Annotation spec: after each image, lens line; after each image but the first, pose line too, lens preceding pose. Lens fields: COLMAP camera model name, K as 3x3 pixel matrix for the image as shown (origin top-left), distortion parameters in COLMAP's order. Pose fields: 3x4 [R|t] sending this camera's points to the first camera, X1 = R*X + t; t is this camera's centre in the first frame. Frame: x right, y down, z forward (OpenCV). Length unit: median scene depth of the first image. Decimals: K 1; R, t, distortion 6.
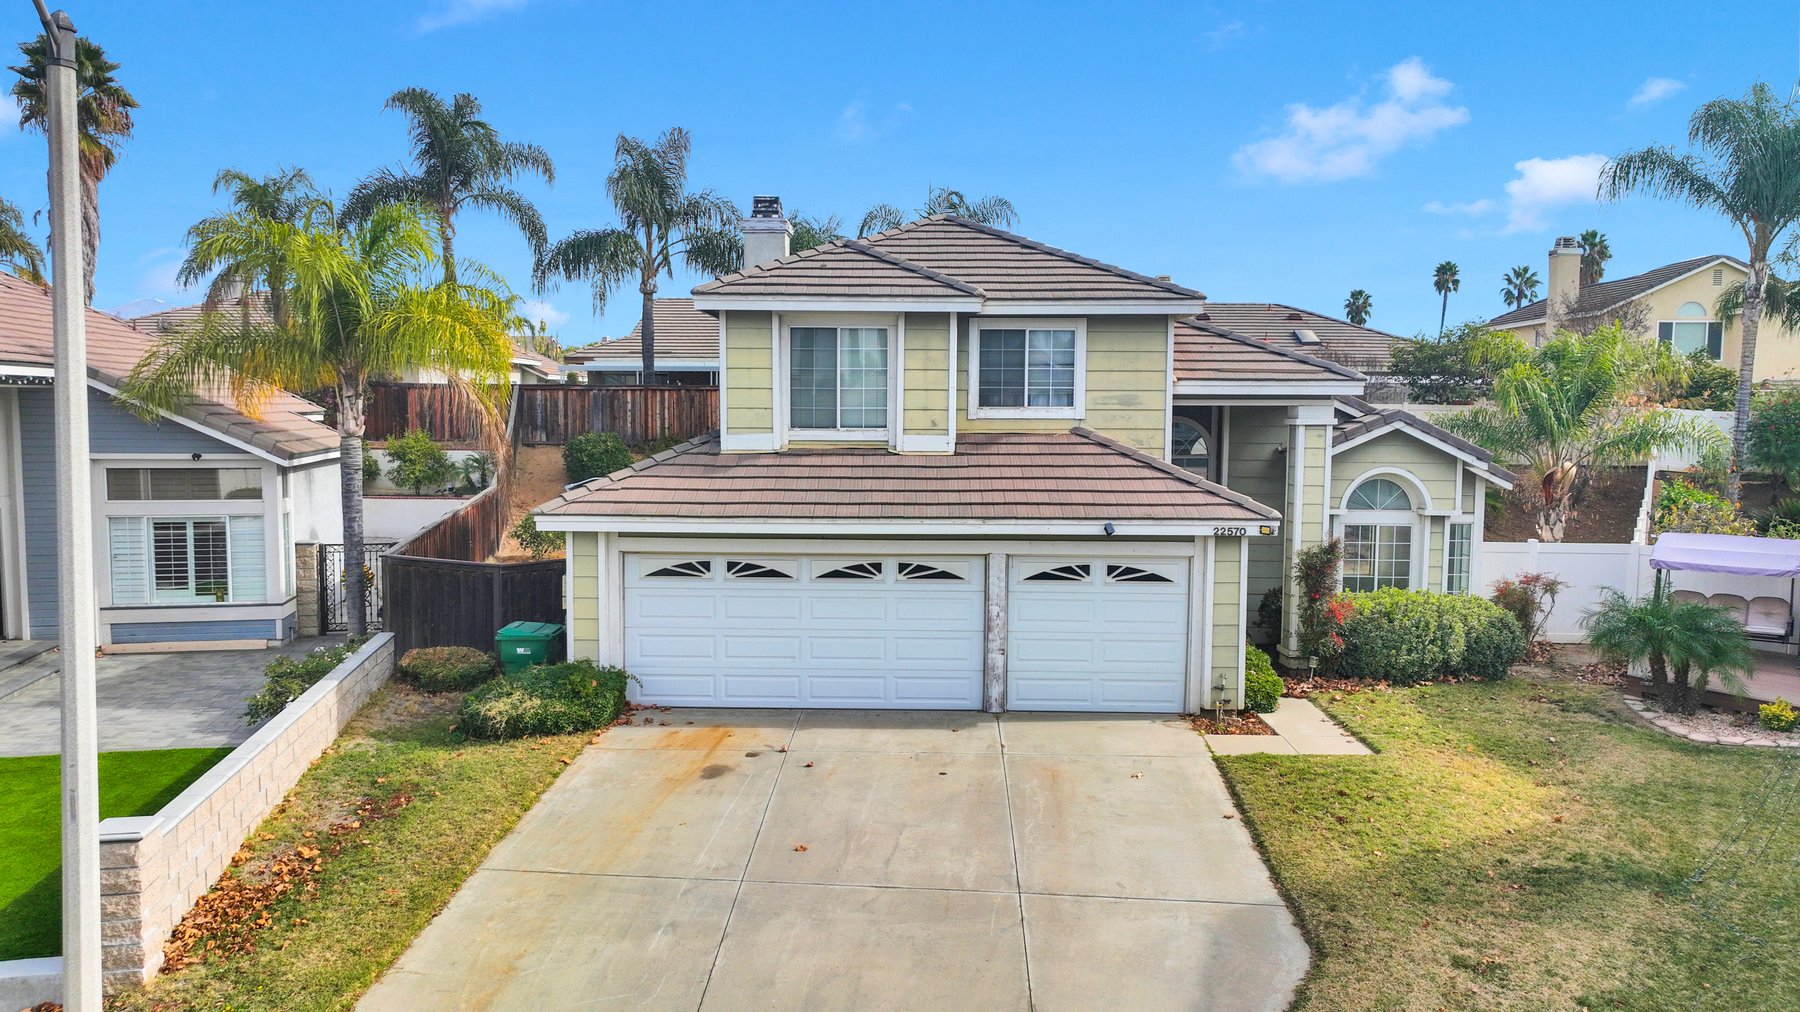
lens RADIAL K [[1253.8, 0, 885.8], [0, 1253.8, 502.9], [0, 0, 1]] dist [0.009776, 0.004296]
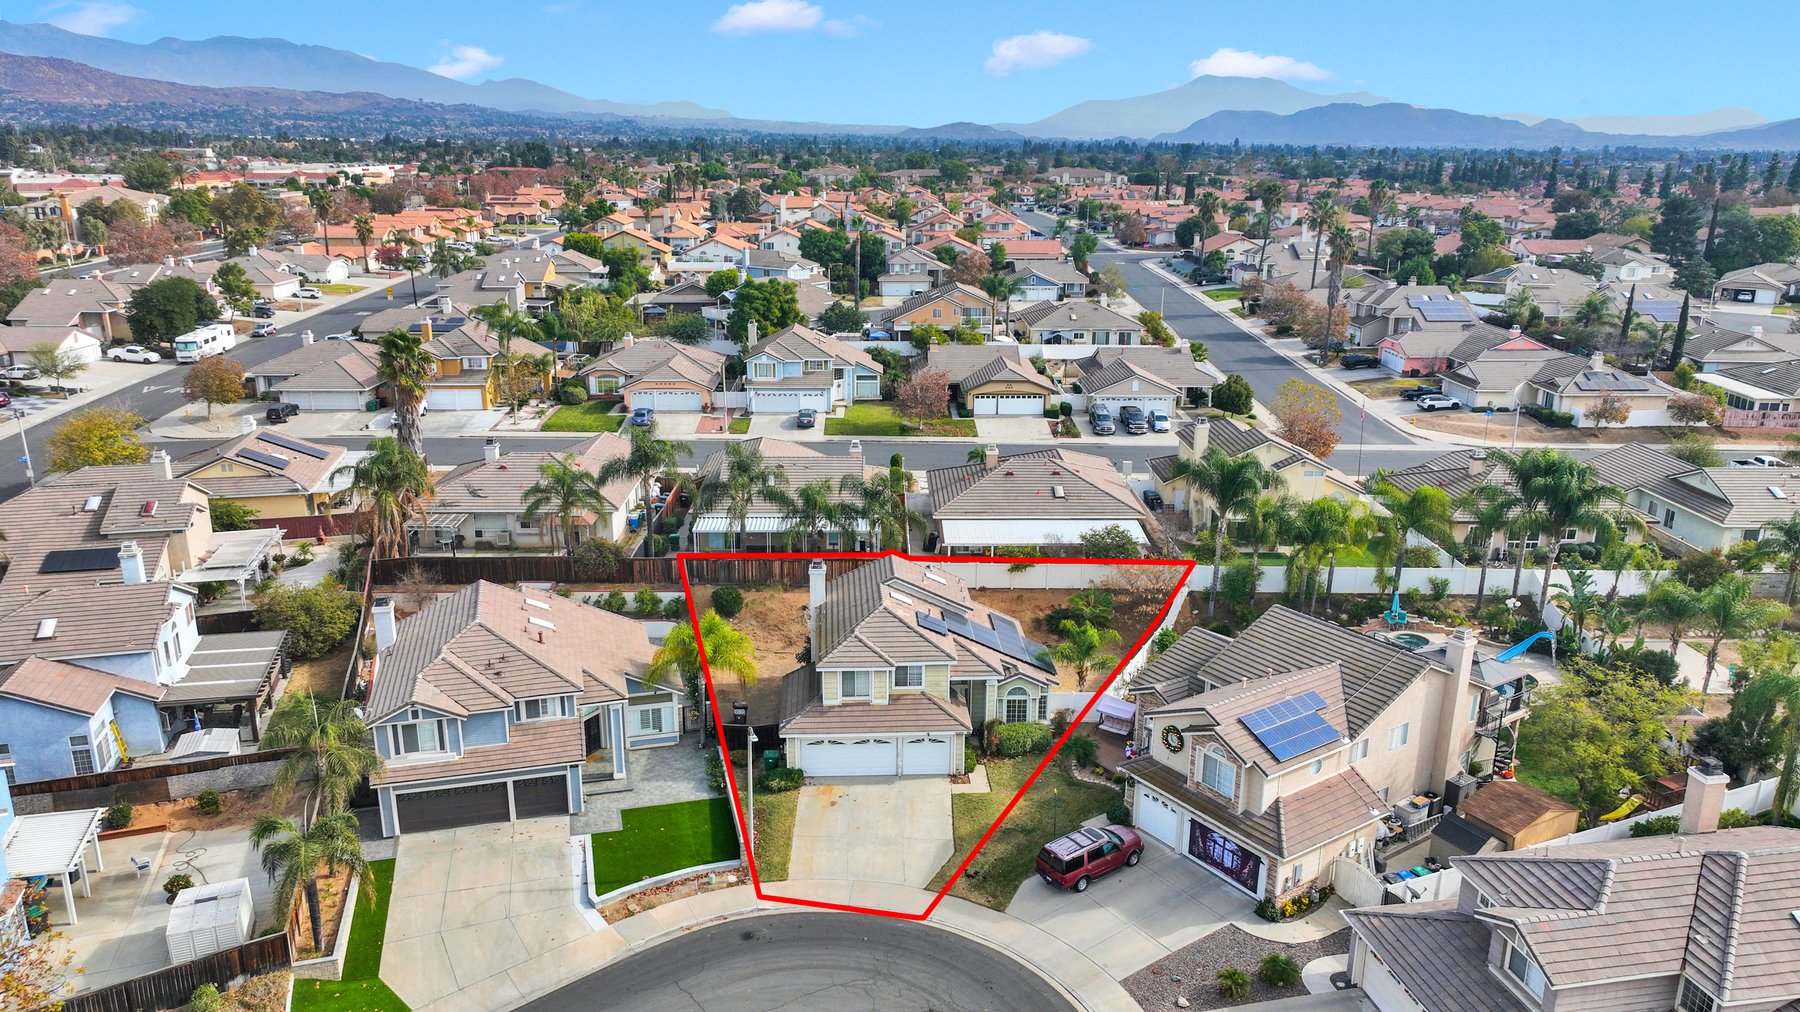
lens RADIAL K [[1253.8, 0, 903.6], [0, 1253.8, 506.9], [0, 0, 1]] dist [0.009776, 0.004296]
pose [[0.997501, -0.018709, 0.068134, -0.136770], [0.004672, 0.979660, 0.200610, -1.316645], [-0.070501, -0.199790, 0.977299, -2.412629]]
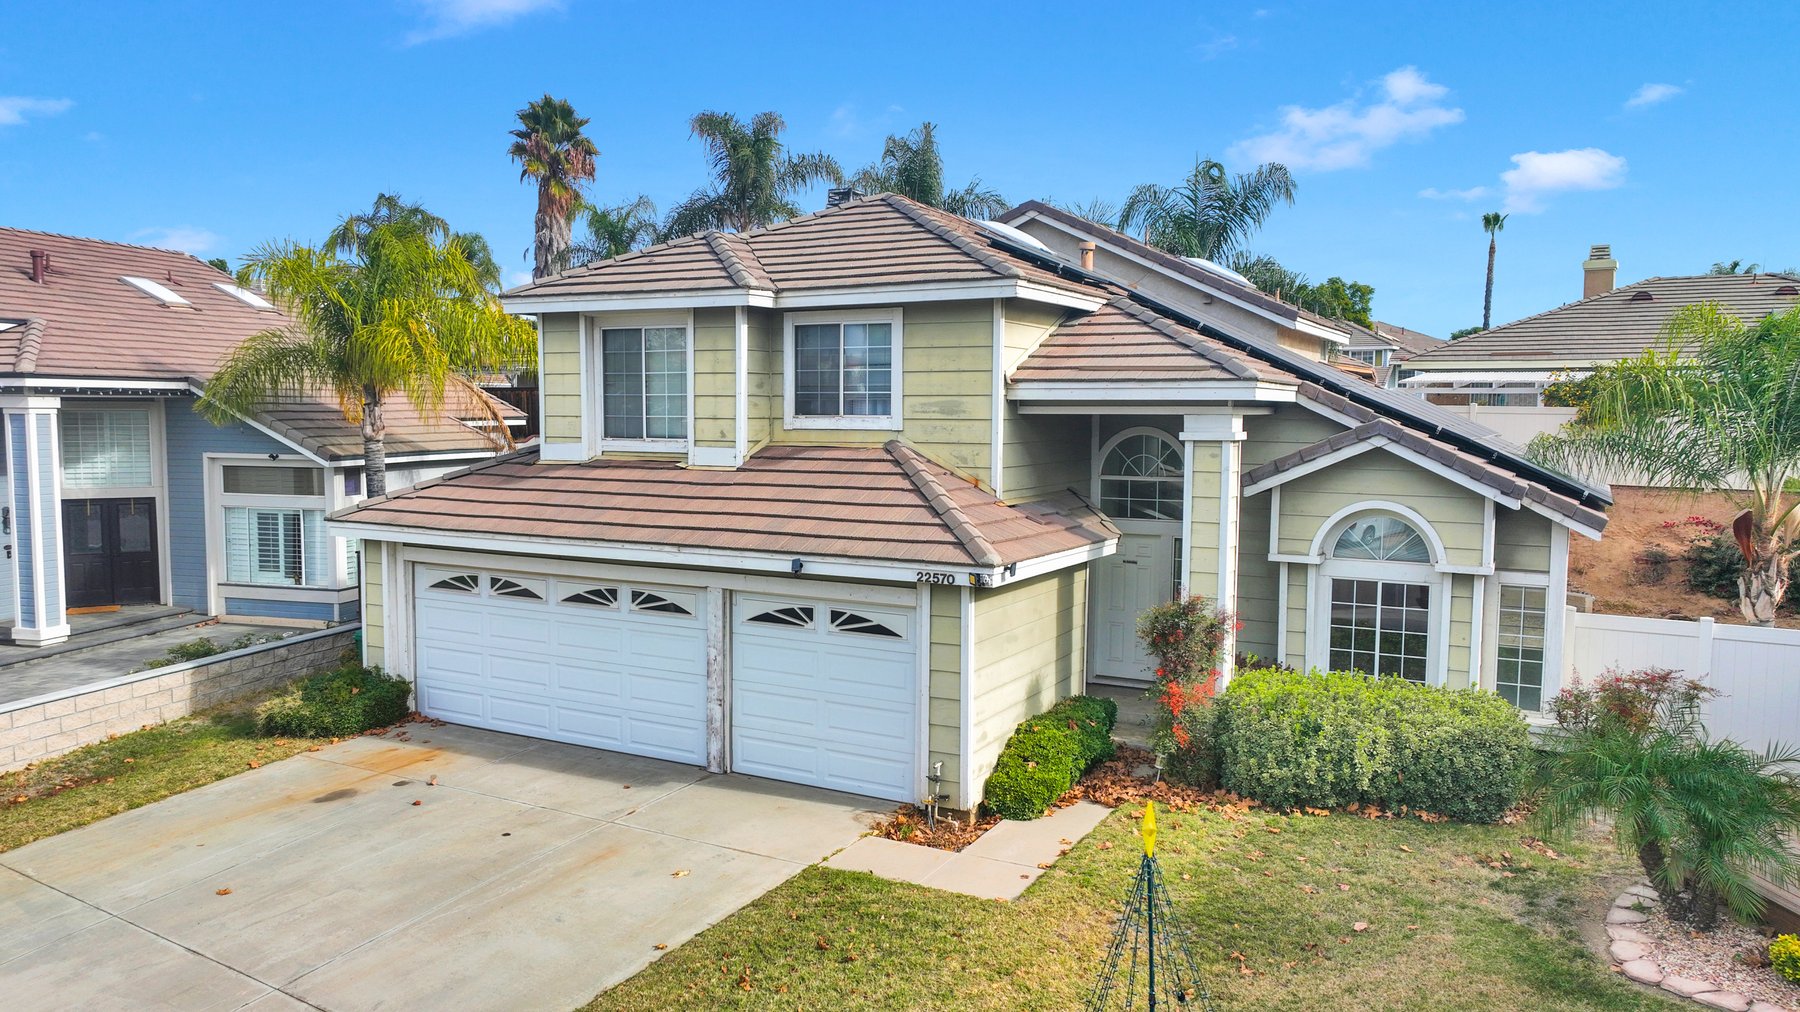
lens RADIAL K [[1253.8, 0, 900.5], [0, 1253.8, 508.1], [0, 0, 1]] dist [0.009776, 0.004296]
pose [[0.888330, 0.035929, -0.457797, 0.552787], [-0.035376, 0.999326, 0.009785, -0.024721], [0.457840, 0.007503, 0.889003, 0.277892]]
